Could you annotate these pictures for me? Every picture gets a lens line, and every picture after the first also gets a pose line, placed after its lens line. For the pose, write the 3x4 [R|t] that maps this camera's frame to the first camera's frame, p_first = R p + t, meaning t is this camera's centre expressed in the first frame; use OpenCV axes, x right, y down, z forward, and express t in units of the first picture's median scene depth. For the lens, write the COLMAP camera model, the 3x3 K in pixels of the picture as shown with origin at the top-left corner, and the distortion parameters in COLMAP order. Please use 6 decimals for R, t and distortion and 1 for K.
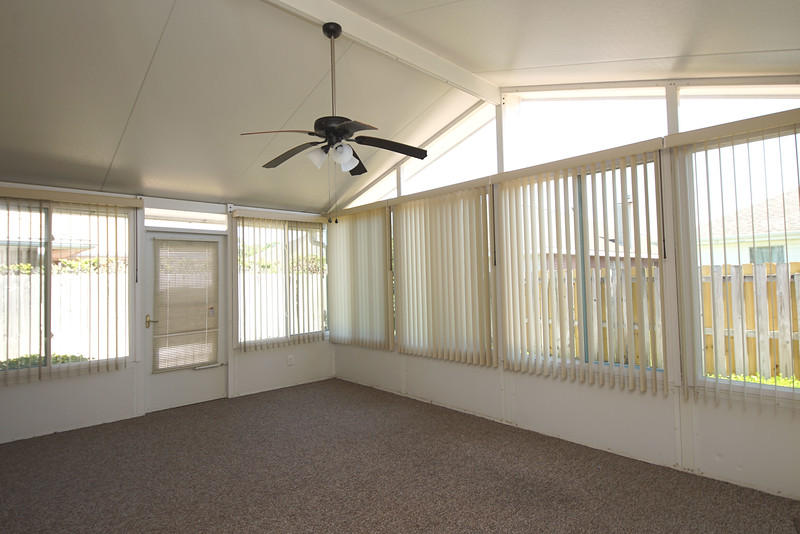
lens RADIAL K [[428.4, 0, 394.3], [0, 428.4, 265.5], [0, 0, 1]] dist [0.037745, -0.037502]
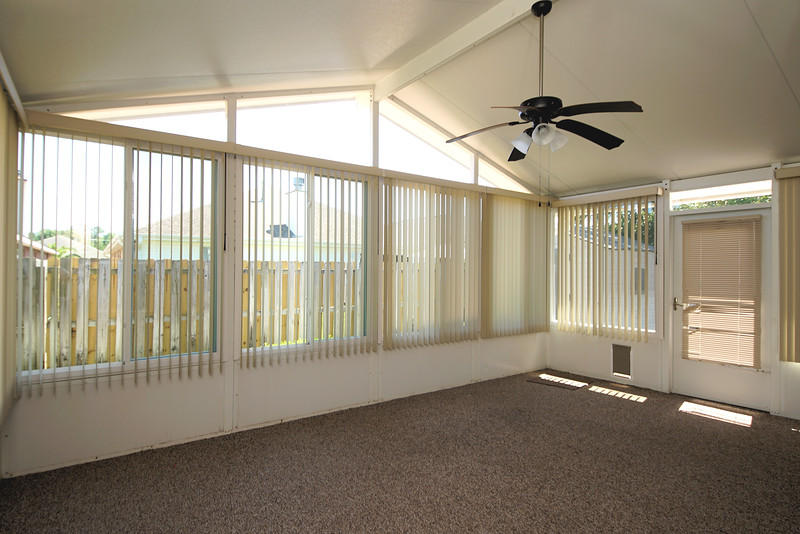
lens RADIAL K [[428.4, 0, 394.3], [0, 428.4, 265.5], [0, 0, 1]] dist [0.037745, -0.037502]
pose [[0.128866, 0.032054, 0.991144, -0.757256], [-0.042232, 0.998748, -0.026809, 0.051496], [-0.990762, -0.038403, 0.130059, 0.786229]]
